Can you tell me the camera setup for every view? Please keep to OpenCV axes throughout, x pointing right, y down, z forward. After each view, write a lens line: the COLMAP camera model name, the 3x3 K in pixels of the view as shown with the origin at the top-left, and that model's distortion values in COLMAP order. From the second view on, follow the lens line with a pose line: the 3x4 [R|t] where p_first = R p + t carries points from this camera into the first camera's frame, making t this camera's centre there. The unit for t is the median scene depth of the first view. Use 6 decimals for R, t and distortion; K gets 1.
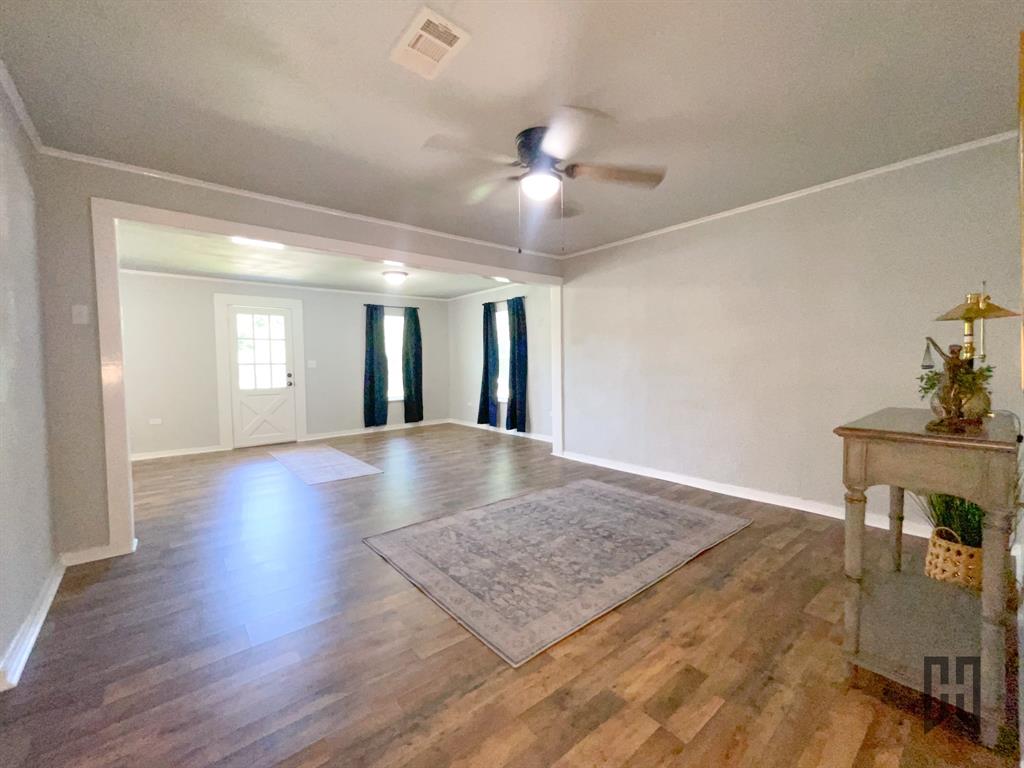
lens RADIAL K [[420.6, 0, 504.4], [0, 420.6, 383.9], [0, 0, 1]] dist [0.007929, 0.000362]
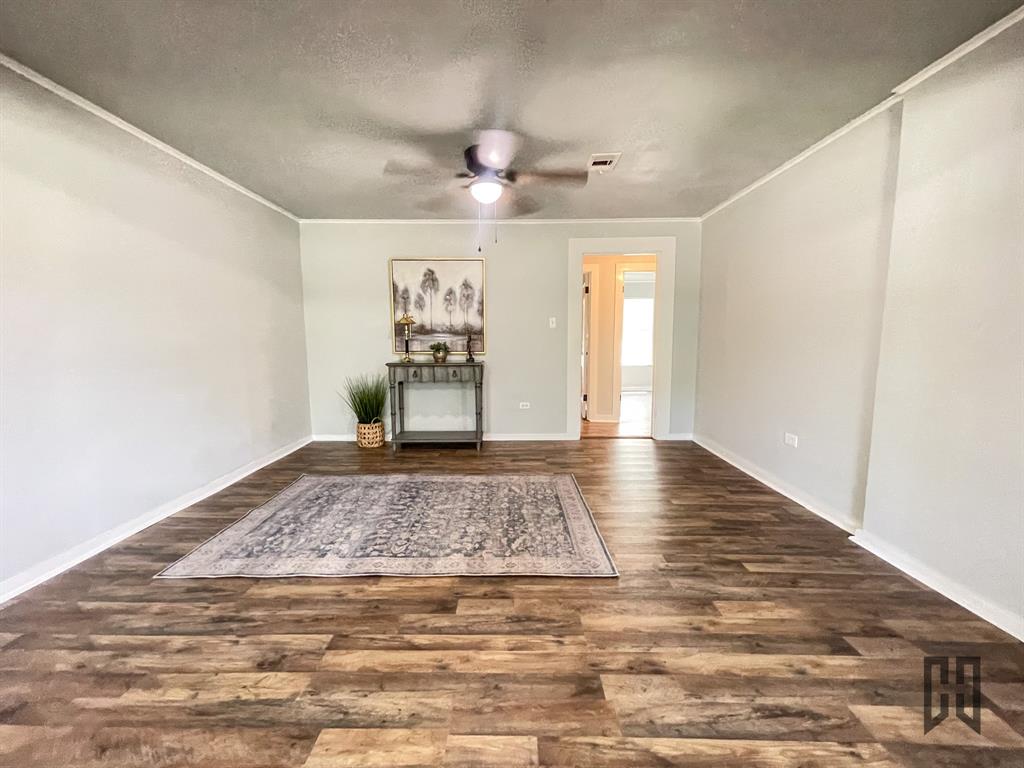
lens RADIAL K [[420.6, 0, 504.4], [0, 420.6, 383.9], [0, 0, 1]] dist [0.007929, 0.000362]
pose [[-0.756511, -0.061124, 0.651118, -0.632062], [0.044102, 0.988588, 0.144045, -0.081277], [-0.652492, 0.137688, -0.745182, 1.592209]]
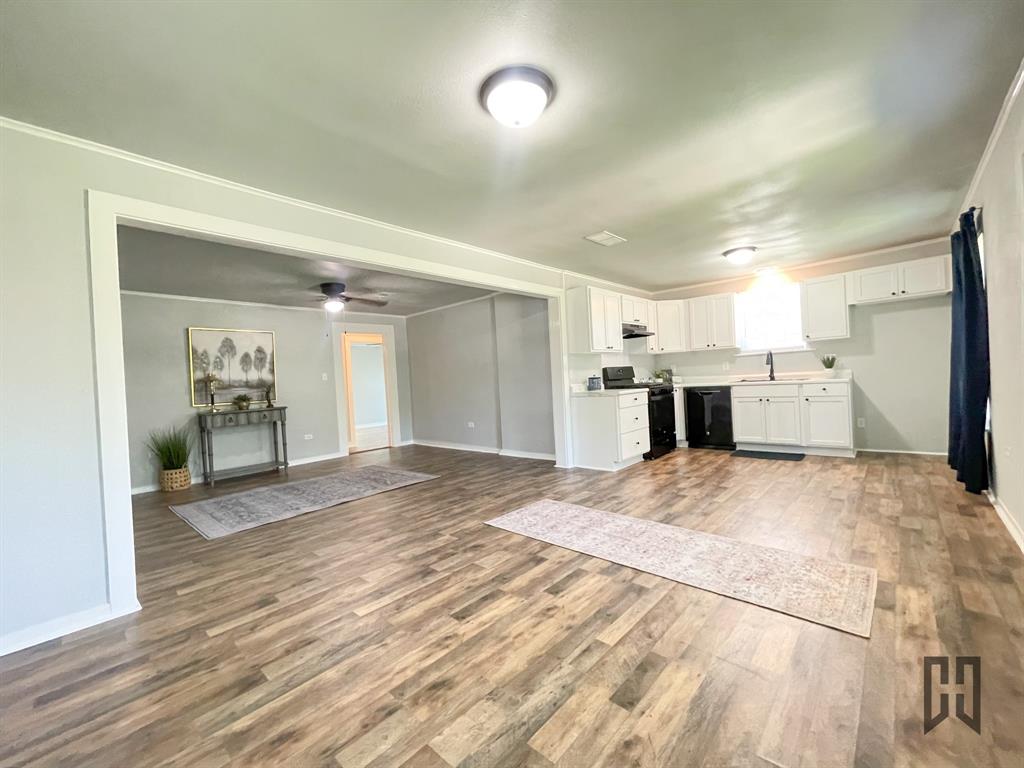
lens RADIAL K [[420.6, 0, 504.4], [0, 420.6, 383.9], [0, 0, 1]] dist [0.007929, 0.000362]
pose [[-0.991659, 0.059494, -0.114341, -0.419789], [0.052018, 0.996377, 0.067285, -0.142918], [0.117930, 0.060776, -0.991160, 2.757199]]
